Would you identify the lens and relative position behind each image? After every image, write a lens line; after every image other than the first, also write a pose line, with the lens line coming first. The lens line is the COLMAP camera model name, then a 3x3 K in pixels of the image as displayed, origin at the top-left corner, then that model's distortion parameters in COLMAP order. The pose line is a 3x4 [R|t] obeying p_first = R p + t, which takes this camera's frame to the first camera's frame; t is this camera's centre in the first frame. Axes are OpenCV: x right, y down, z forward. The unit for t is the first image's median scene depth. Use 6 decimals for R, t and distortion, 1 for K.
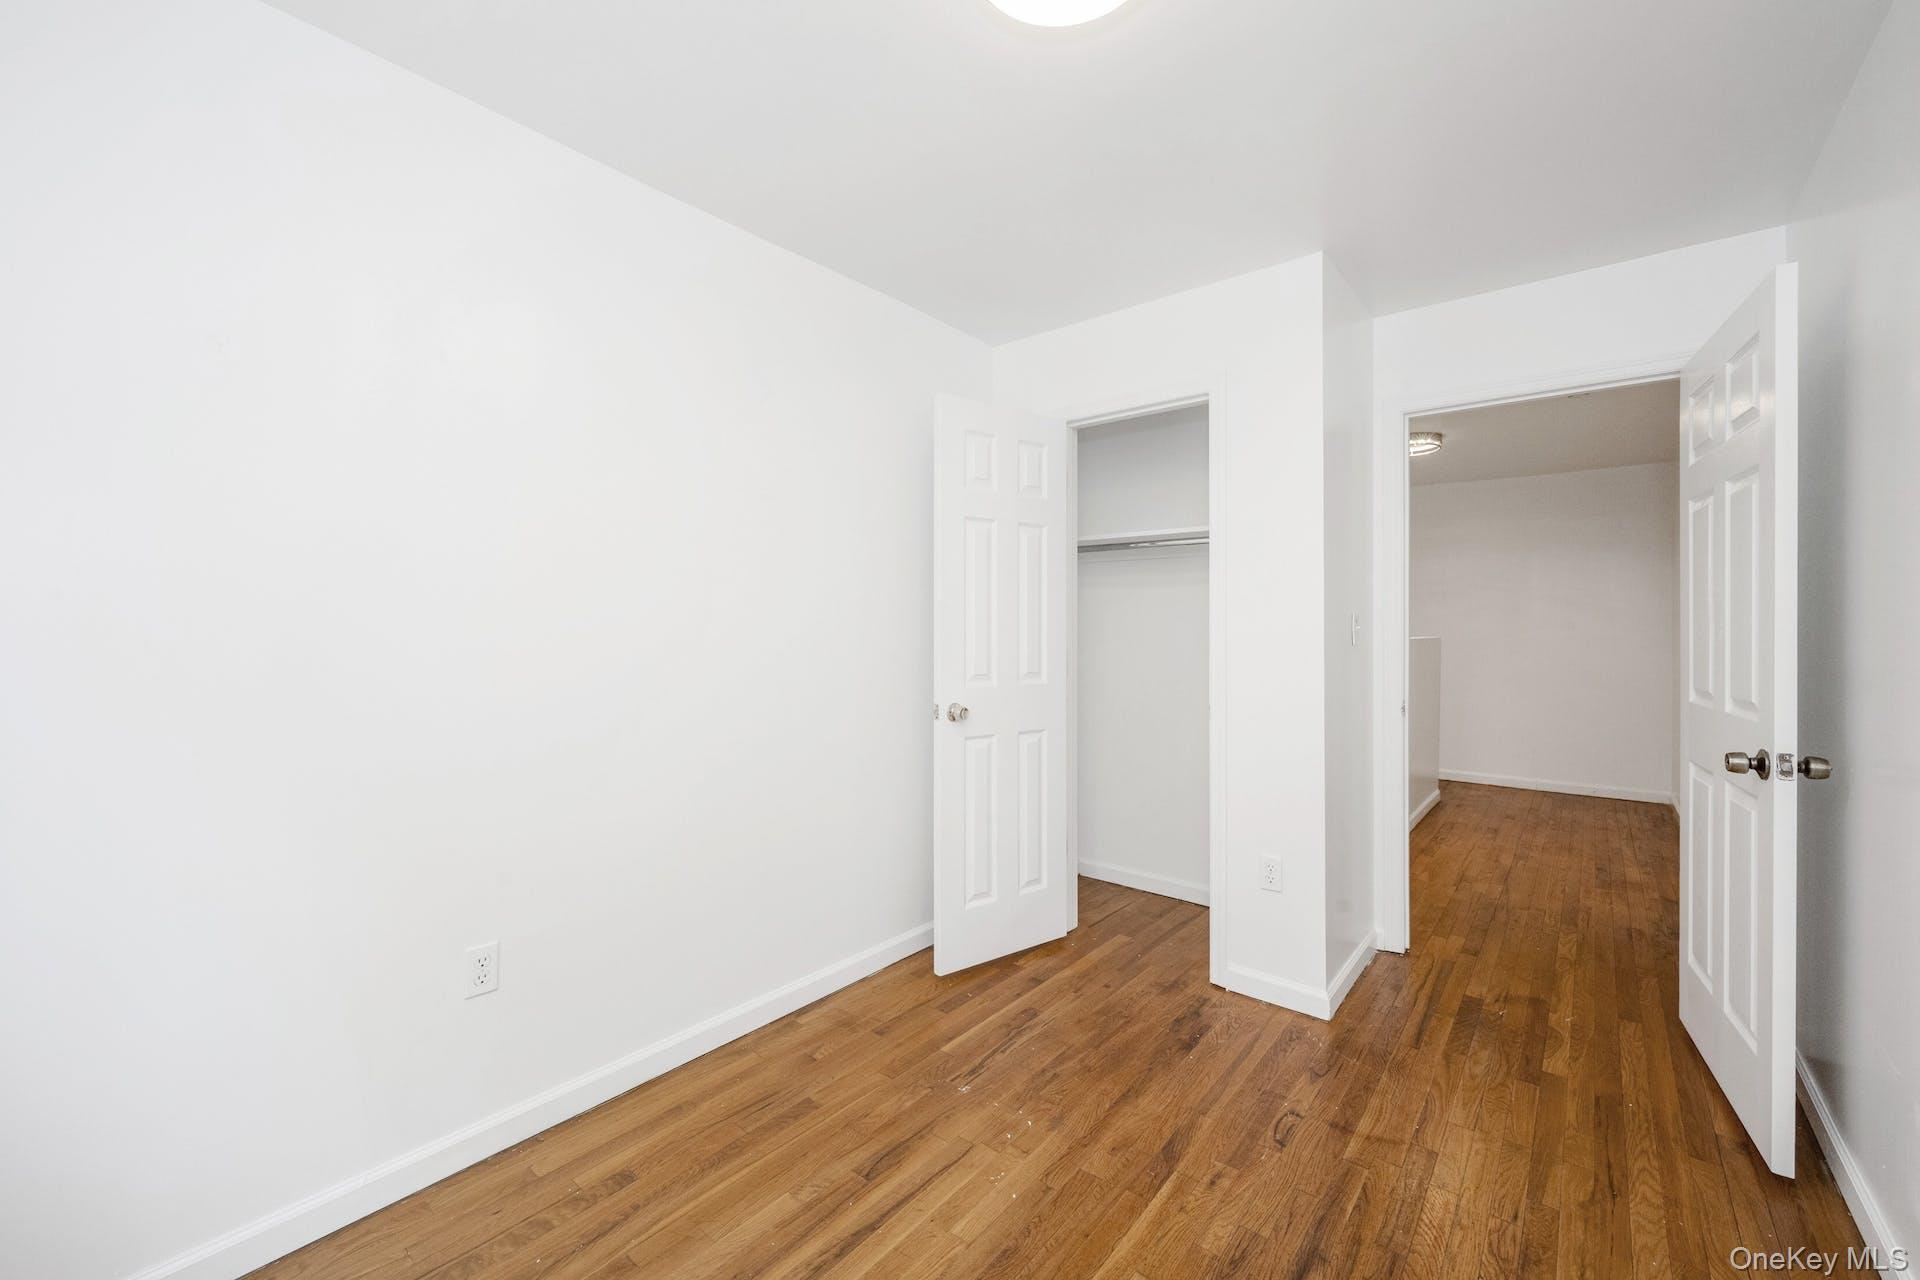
lens RADIAL K [[757.0, 0, 960.9], [0, 757.0, 637.5], [0, 0, 1]] dist [-0.001008, -0.000180]
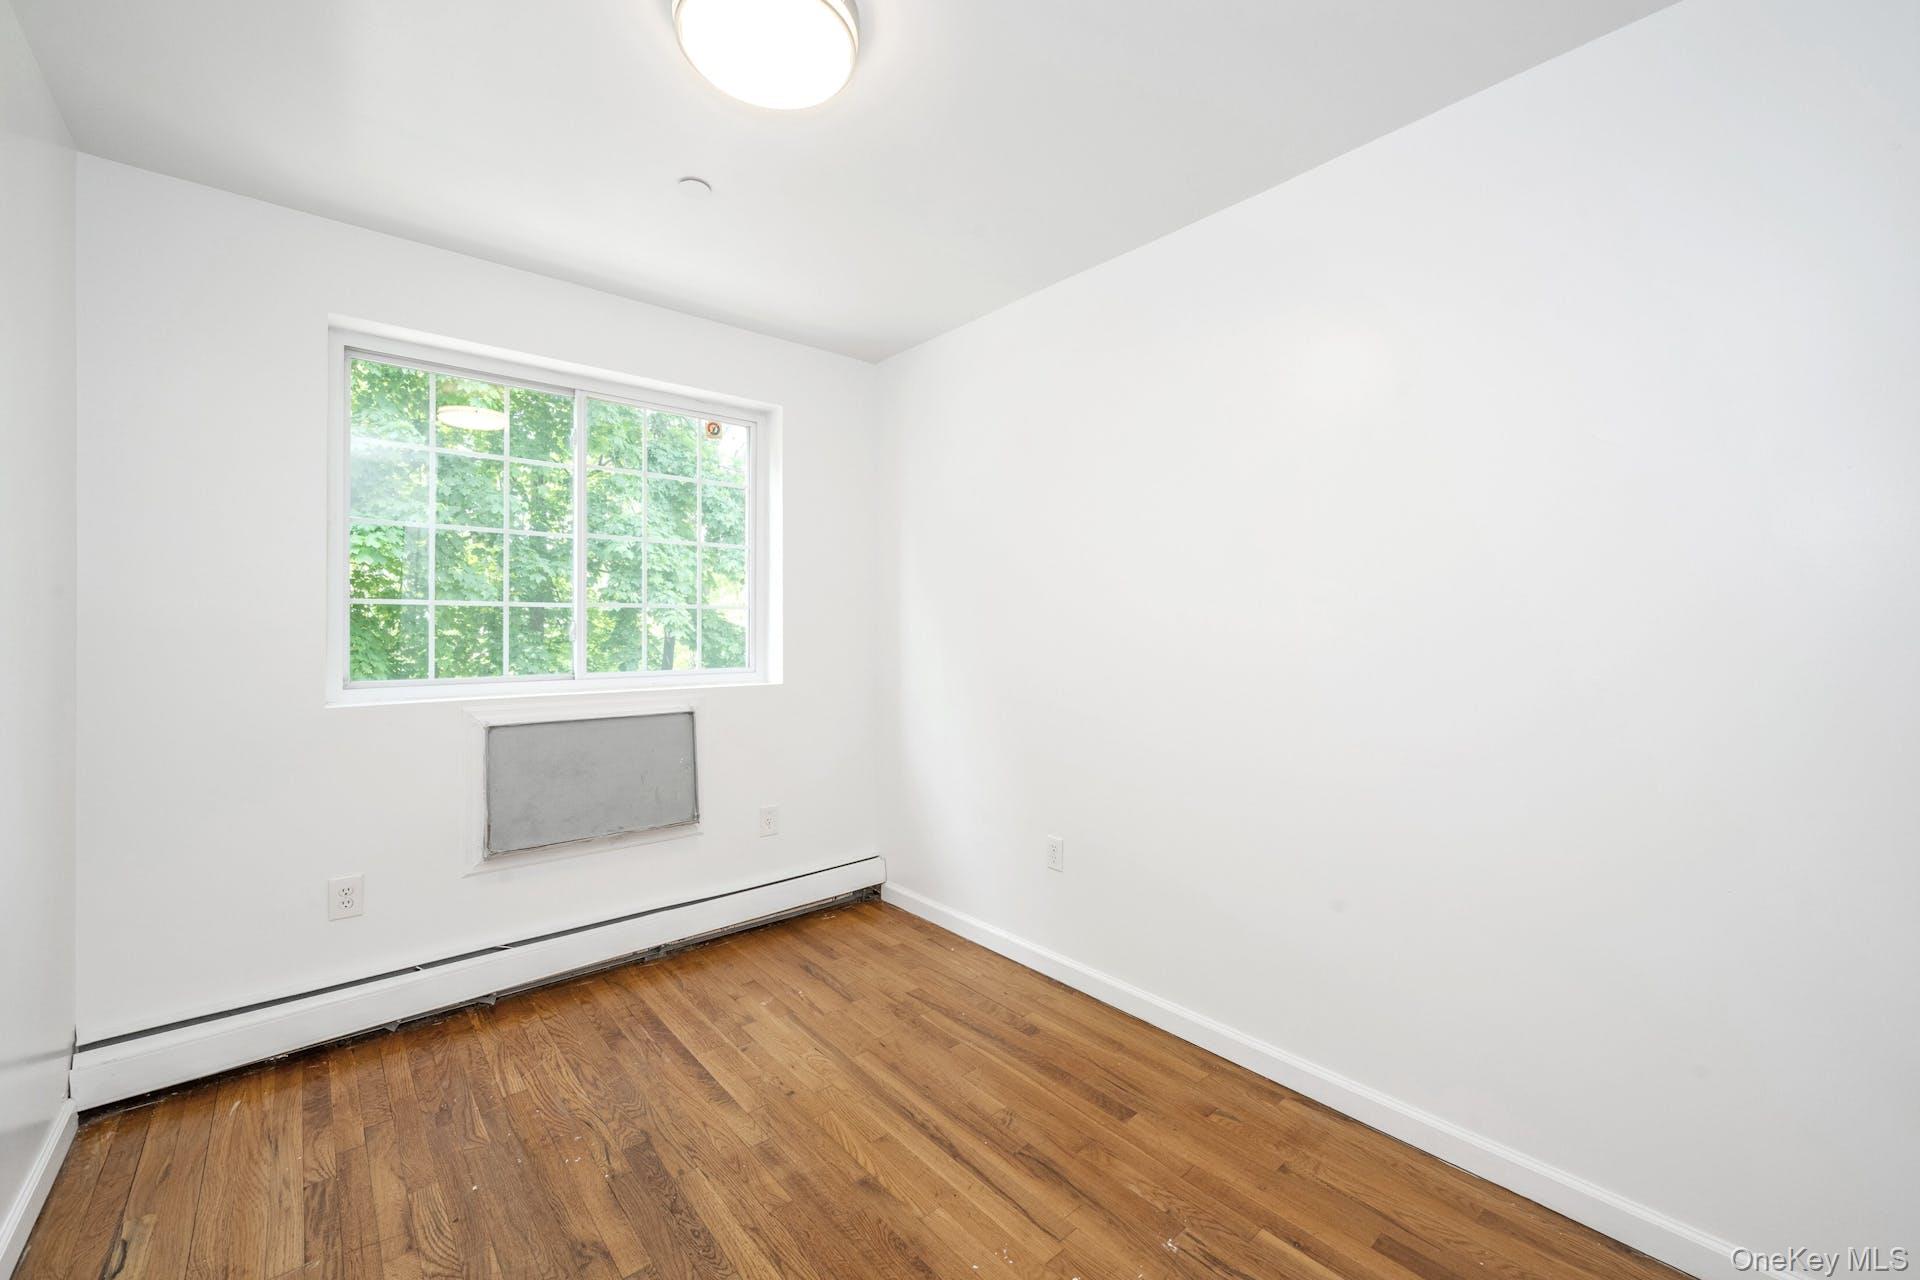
lens RADIAL K [[758.3, 0, 962.2], [0, 758.3, 635.4], [0, 0, 1]] dist [-0.000465, -0.000230]
pose [[-0.152901, 0.012725, -0.988160, 0.880152], [-0.011838, 0.999822, 0.014707, -0.016712], [0.988171, 0.013947, -0.152723, 1.033317]]
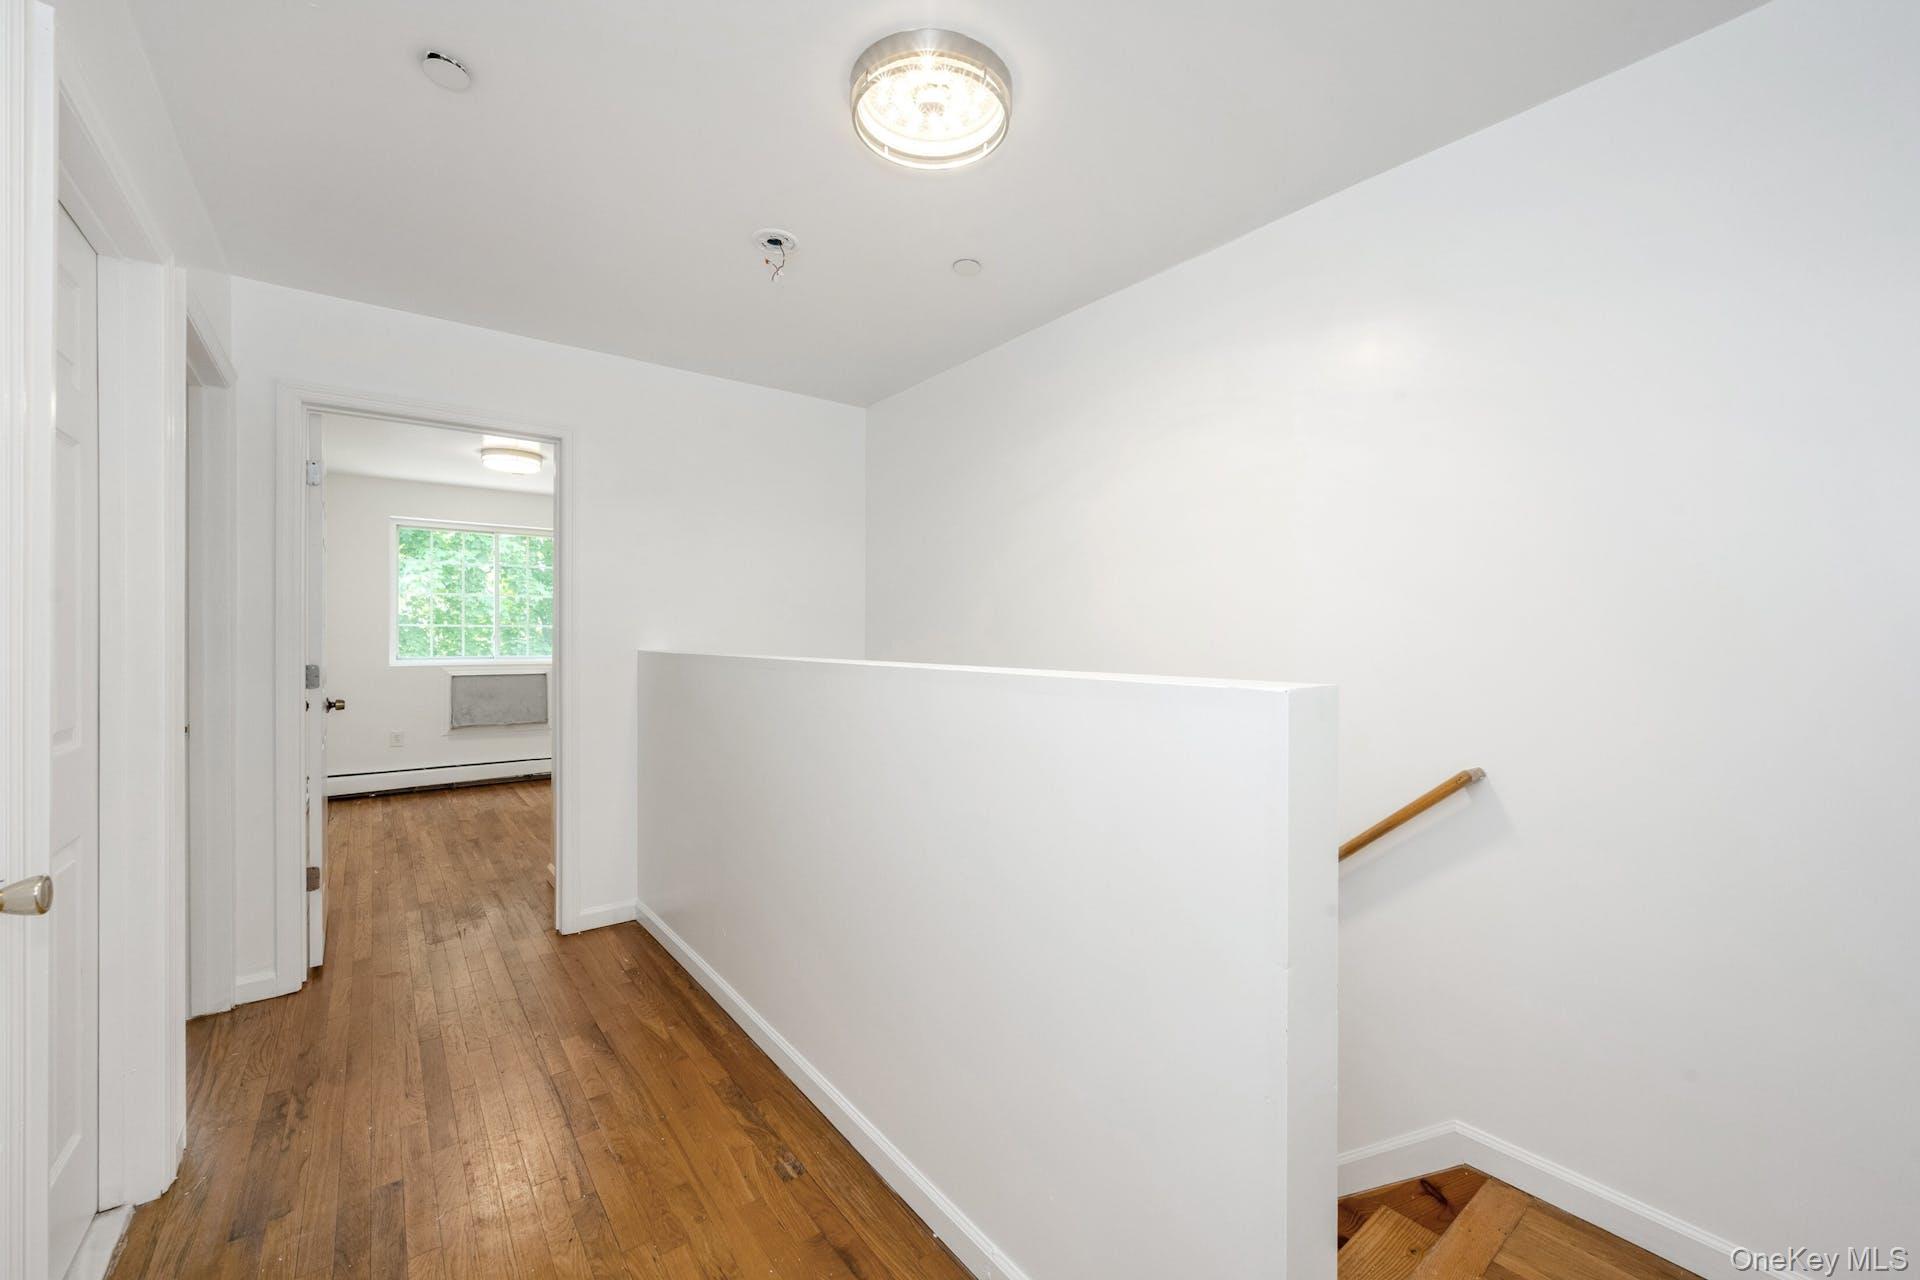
lens RADIAL K [[758.3, 0, 962.2], [0, 758.3, 635.4], [0, 0, 1]] dist [-0.000465, -0.000230]
pose [[-0.211079, 0.010590, -0.977412, 0.918264], [-0.010845, 0.999854, 0.013175, -0.018100], [0.977409, 0.013381, -0.210933, 1.077934]]
